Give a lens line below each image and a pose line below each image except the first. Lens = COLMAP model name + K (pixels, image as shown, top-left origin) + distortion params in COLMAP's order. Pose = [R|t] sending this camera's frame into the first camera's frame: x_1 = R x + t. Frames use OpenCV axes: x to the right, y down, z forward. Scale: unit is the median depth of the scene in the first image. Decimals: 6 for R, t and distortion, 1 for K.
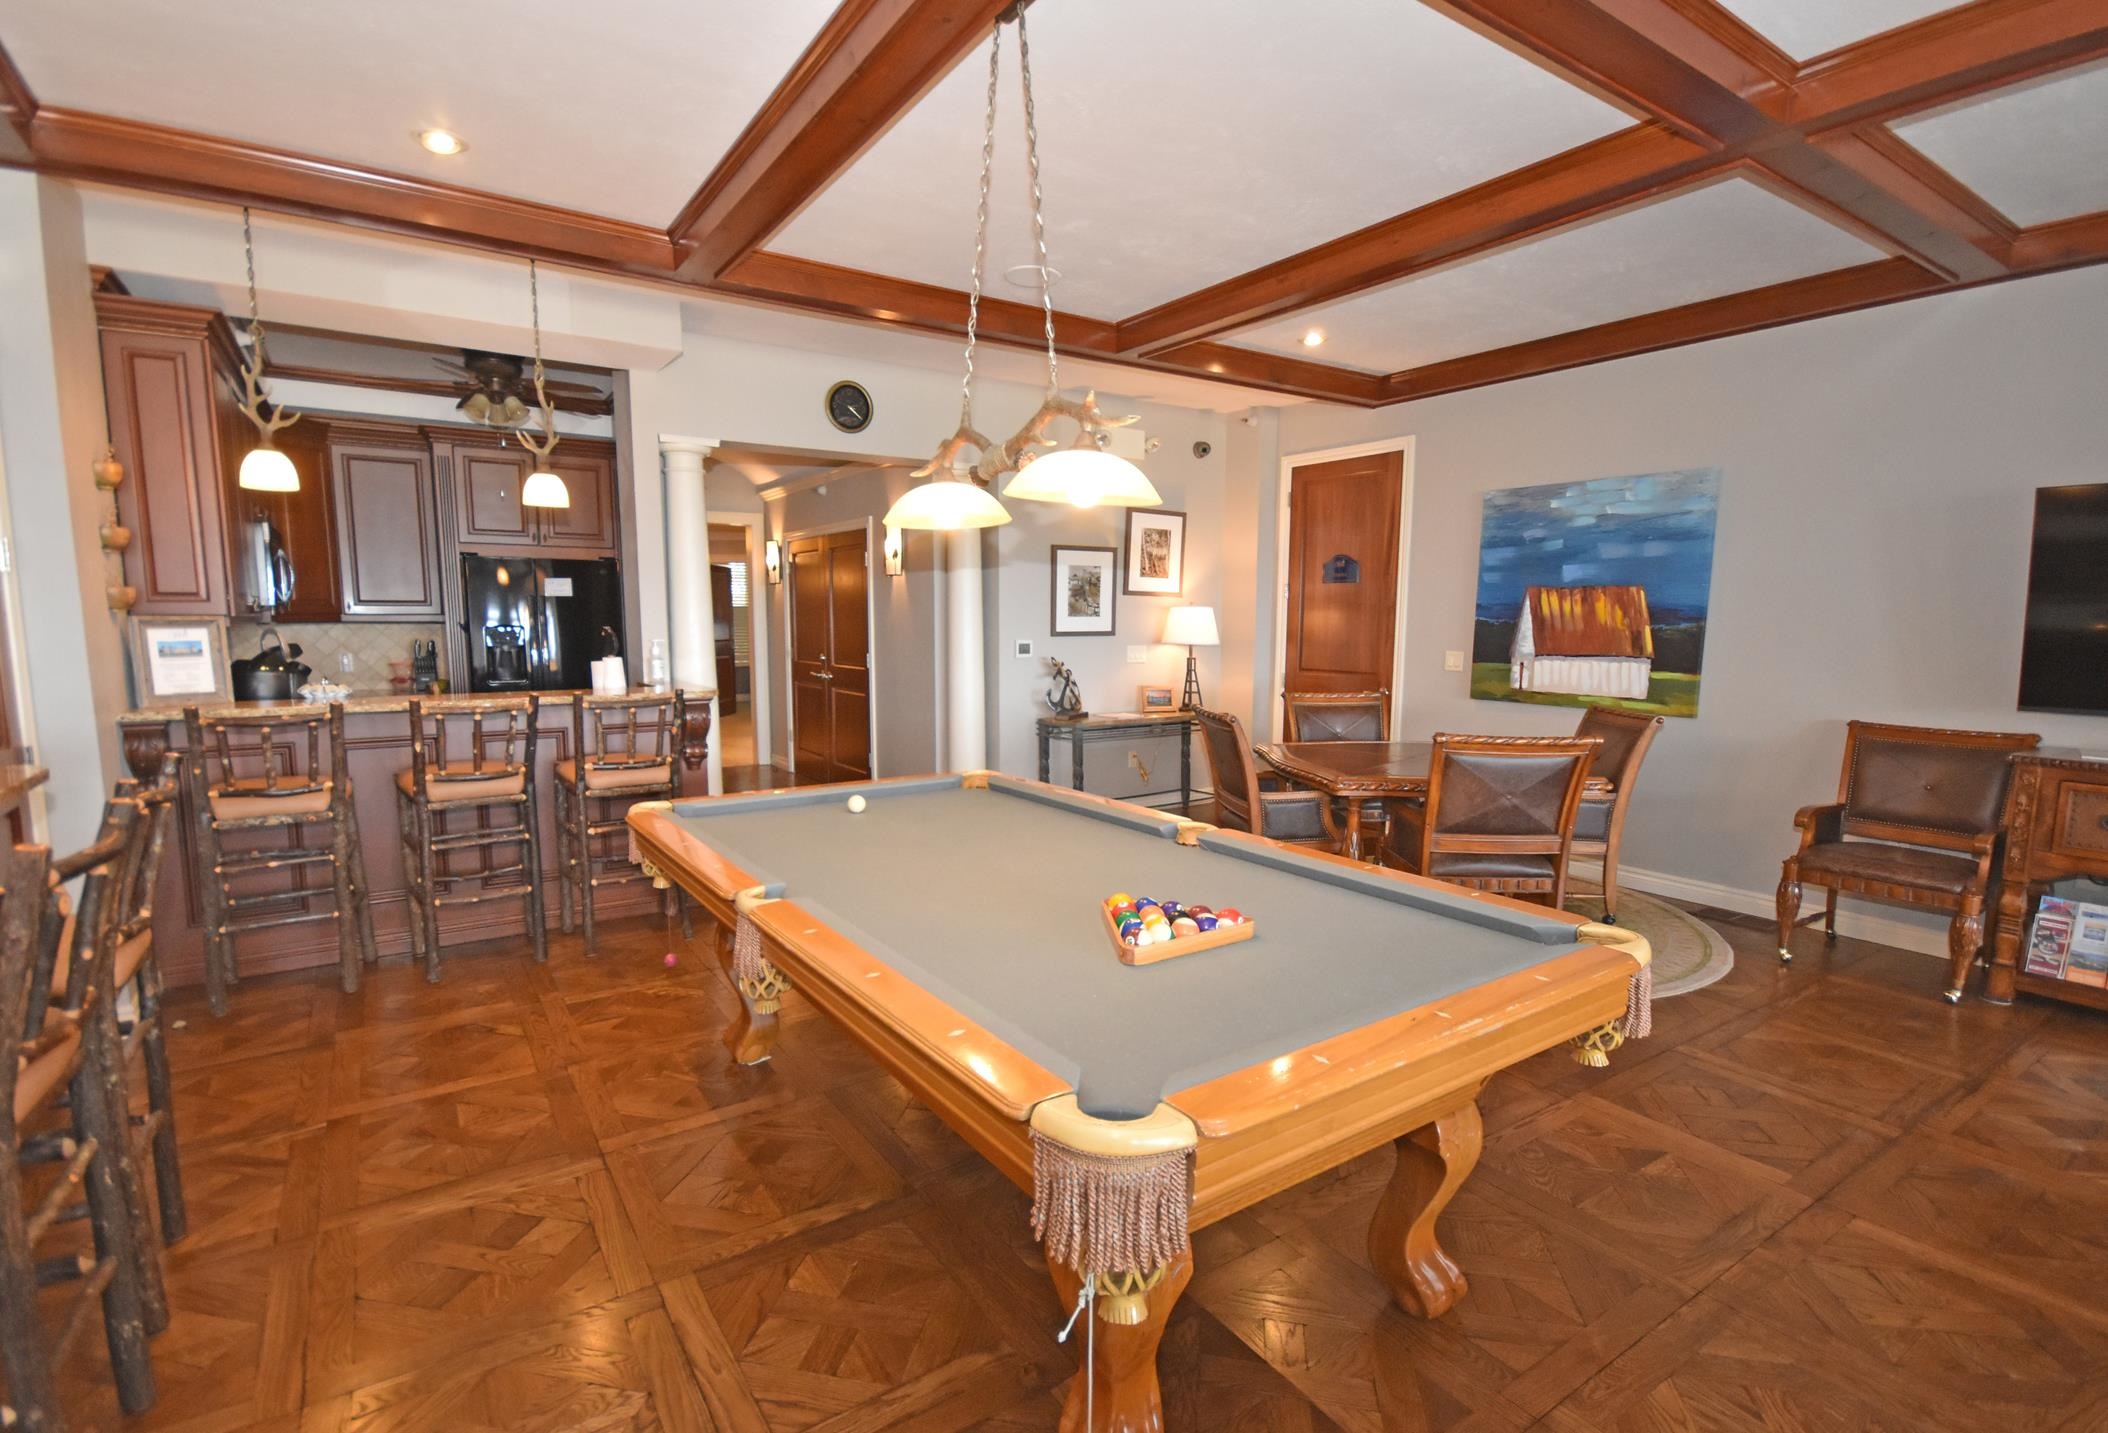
lens RADIAL K [[992.8, 0, 1038.3], [0, 992.8, 741.3], [0, 0, 1]] dist [-0.003324, 0.000271]
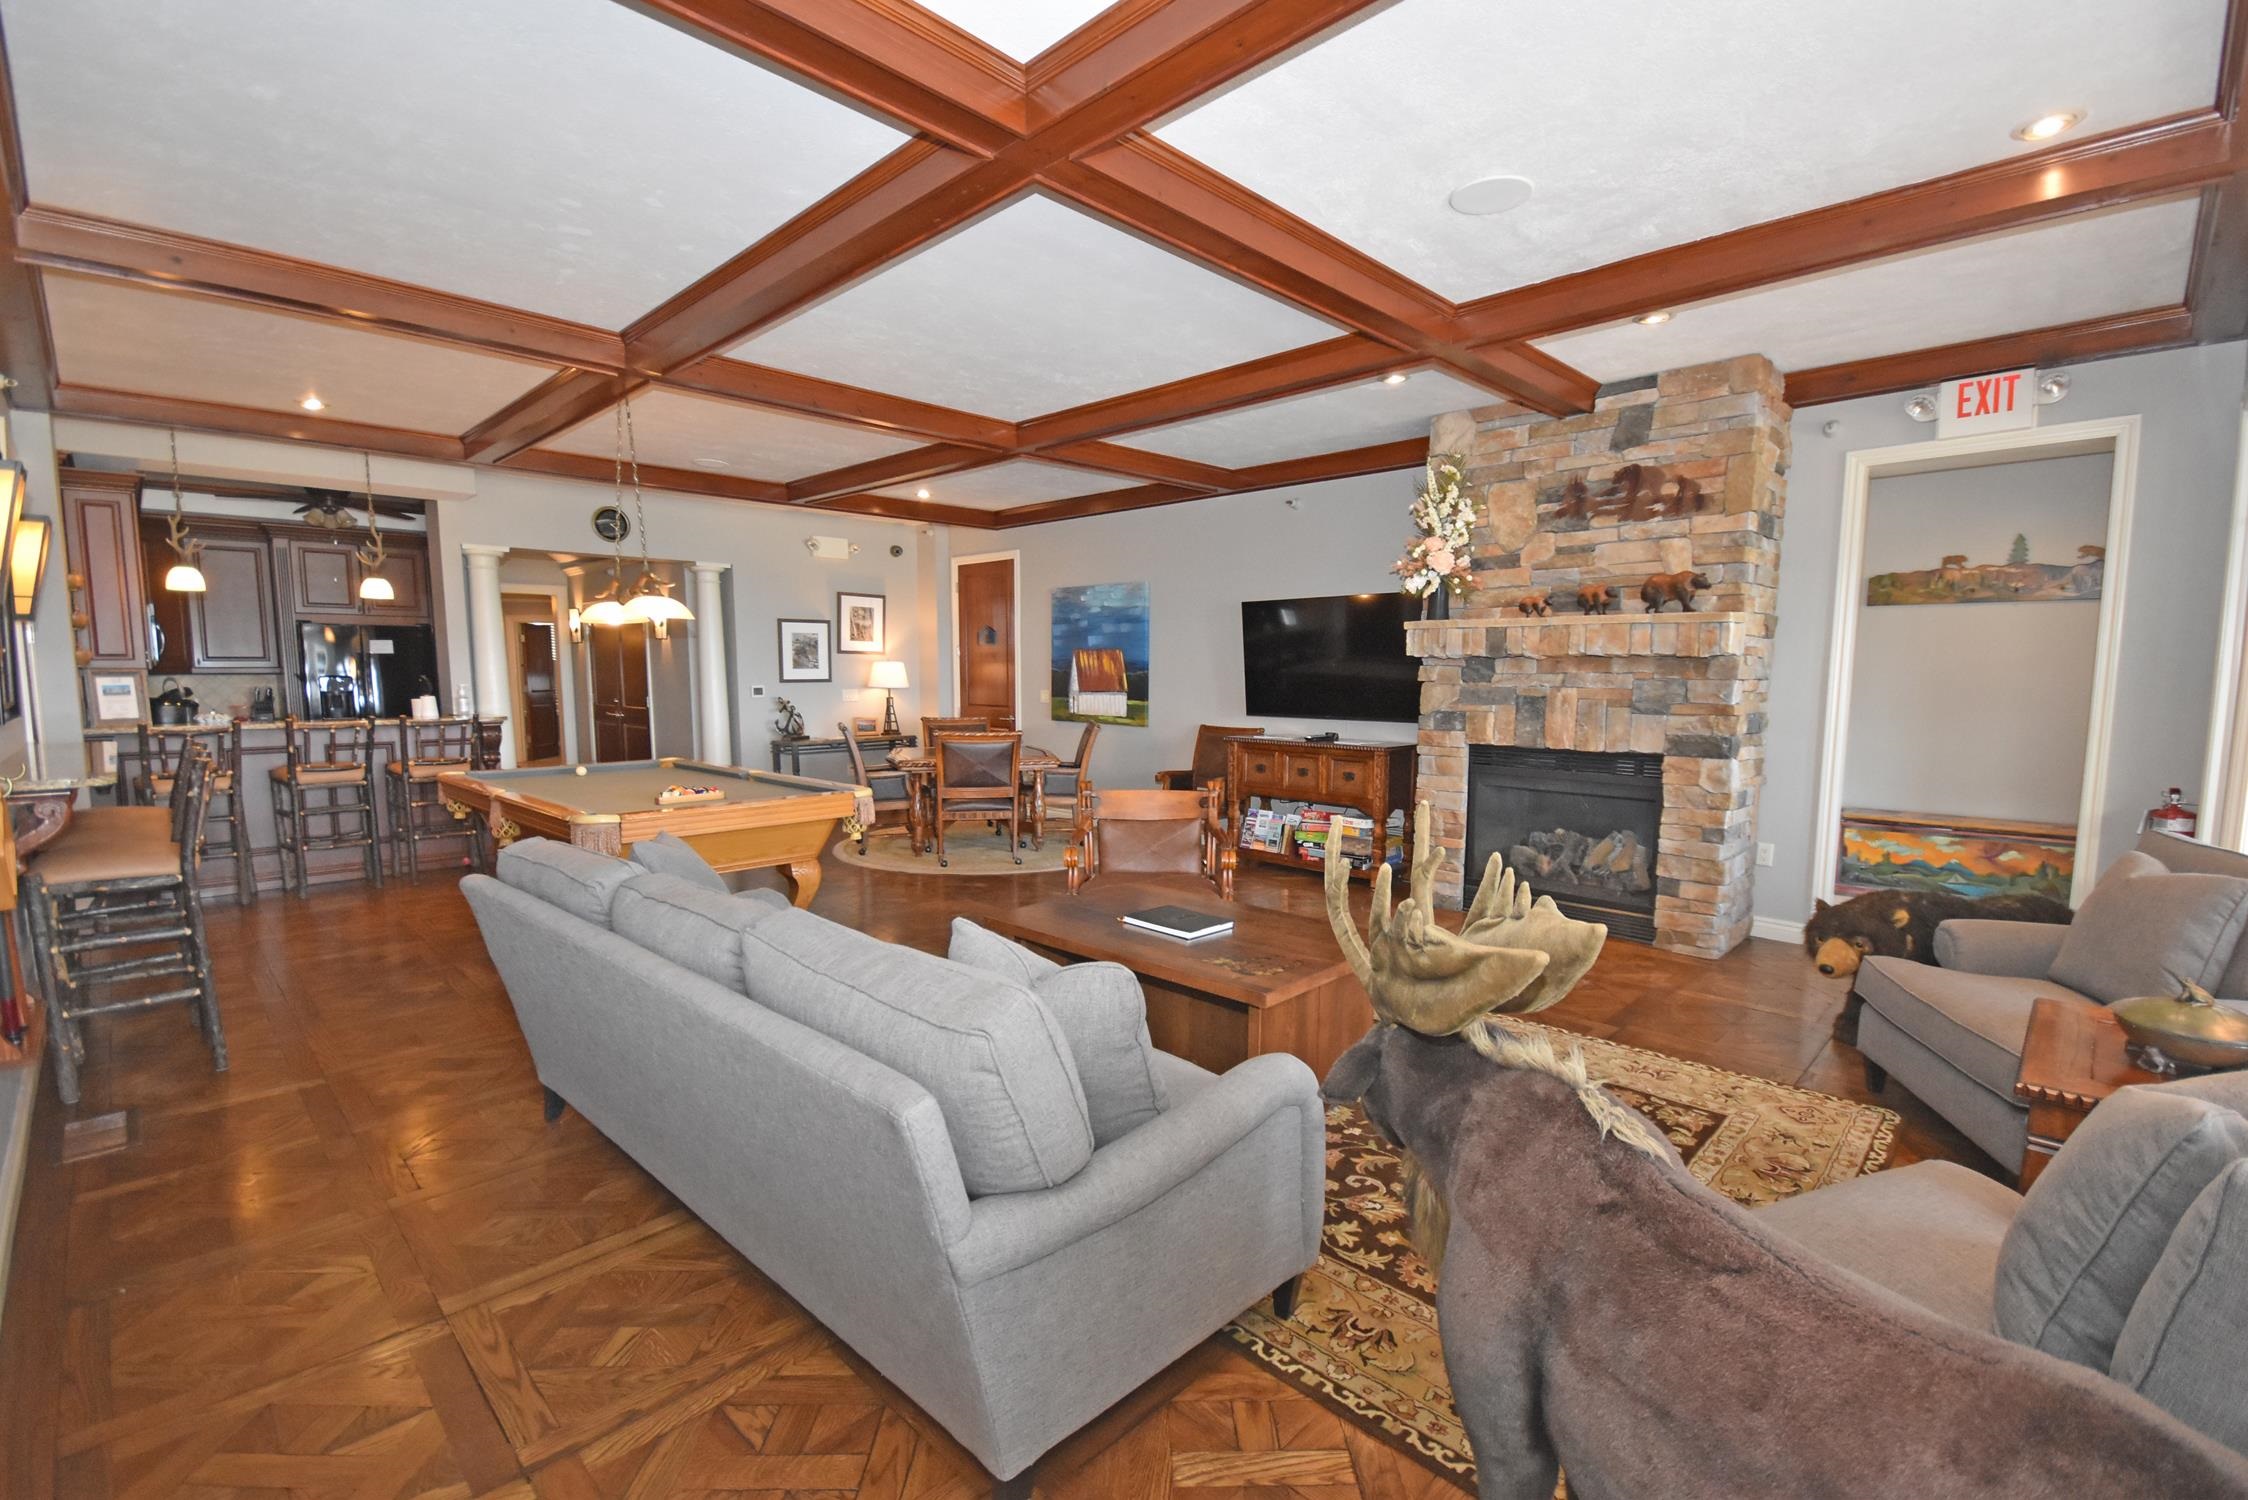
lens RADIAL K [[992.9, 0, 1140.6], [0, 992.9, 771.9], [0, 0, 1]] dist [0.007435, -0.006617]
pose [[0.977296, -0.024077, 0.210504, 0.255628], [0.028640, 0.999416, -0.018652, 0.074712], [-0.209932, 0.024258, 0.977415, -0.582376]]
